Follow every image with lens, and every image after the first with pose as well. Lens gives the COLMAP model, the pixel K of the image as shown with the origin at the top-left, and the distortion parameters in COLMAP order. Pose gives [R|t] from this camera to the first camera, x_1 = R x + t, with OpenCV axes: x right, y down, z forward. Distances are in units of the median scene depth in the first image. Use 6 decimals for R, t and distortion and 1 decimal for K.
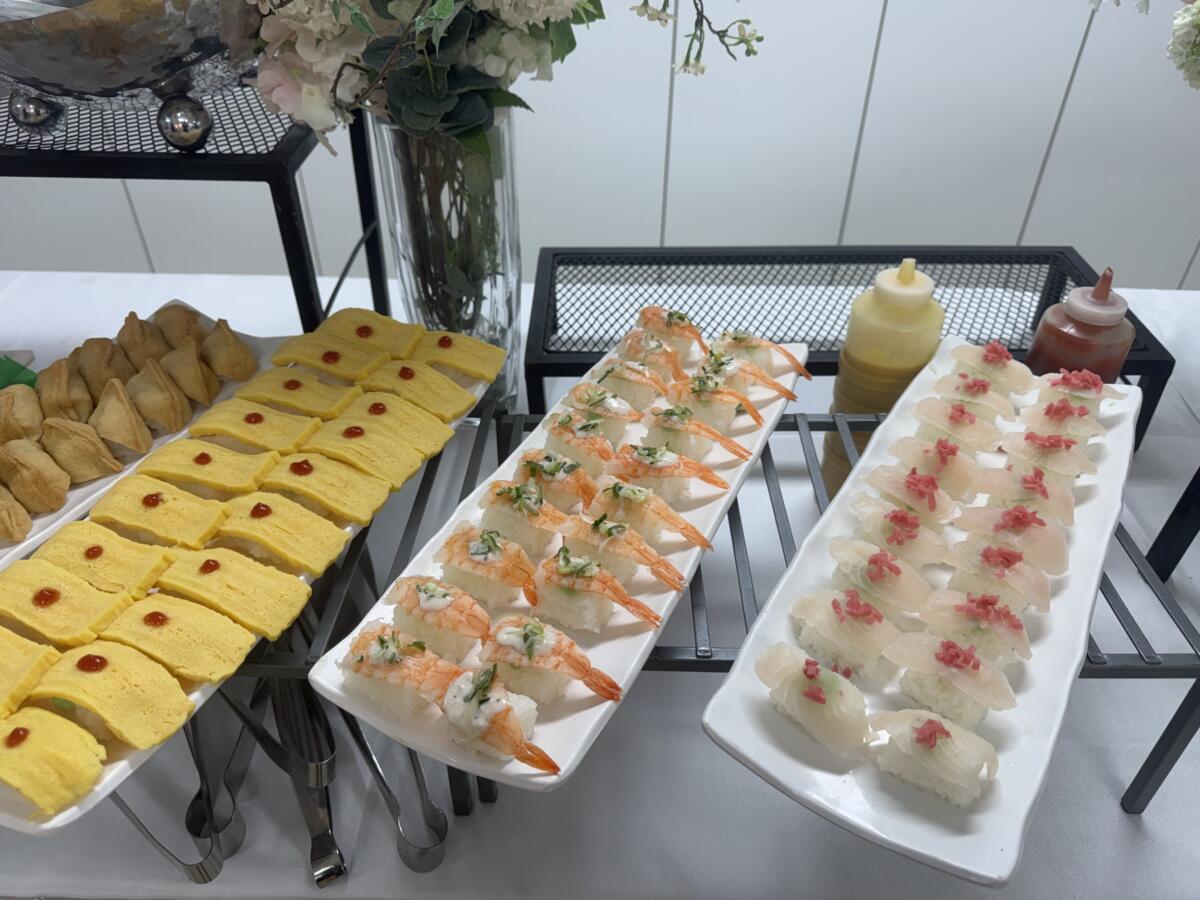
lens RADIAL K [[872.1, 0, 600.0], [0, 872.1, 450.0], [0, 0, 1]] dist [-0.004435, -0.010783]
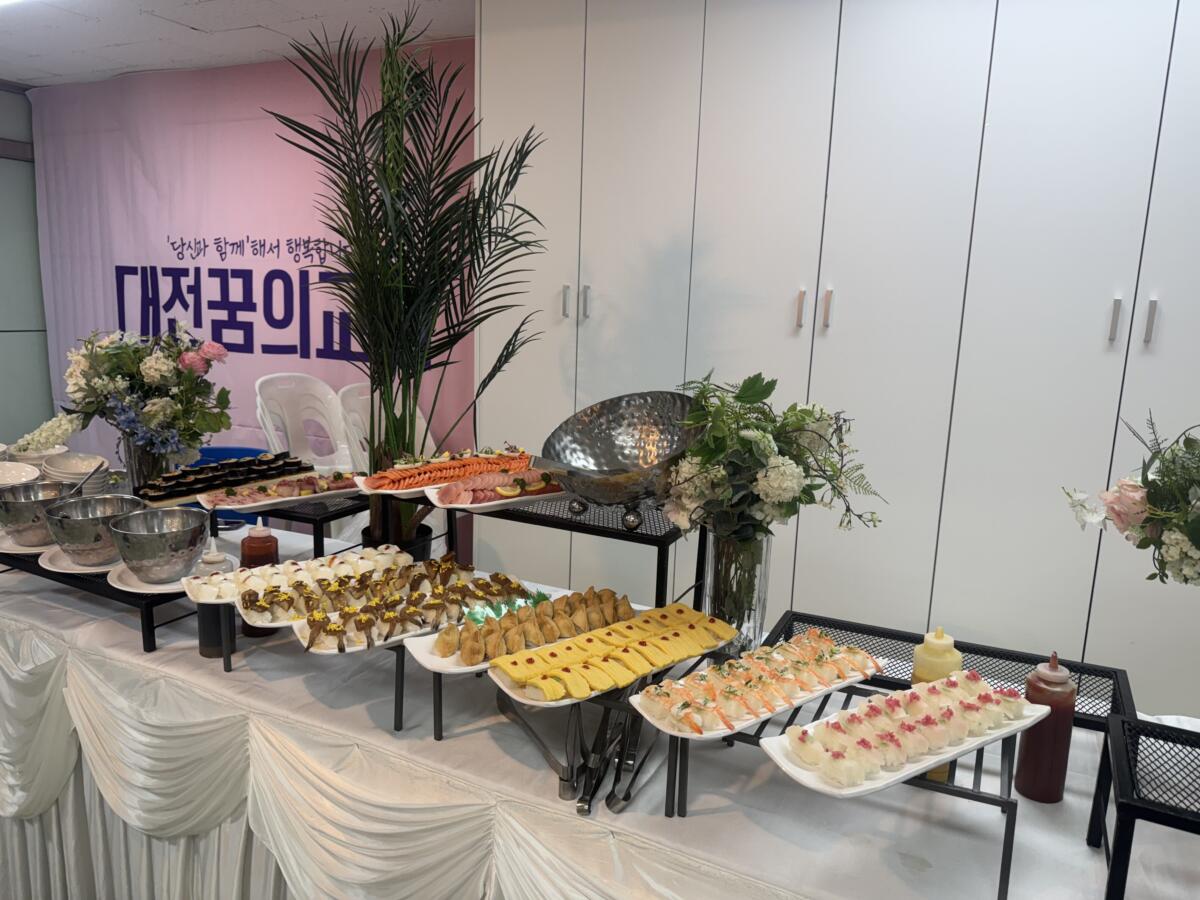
lens RADIAL K [[872.1, 0, 600.0], [0, 872.1, 450.0], [0, 0, 1]] dist [-0.004435, -0.010783]
pose [[0.905548, 0.098211, -0.412720, 0.450594], [-0.281778, 0.866494, -0.412056, 0.507605], [0.317151, 0.489432, 0.812325, -1.158966]]
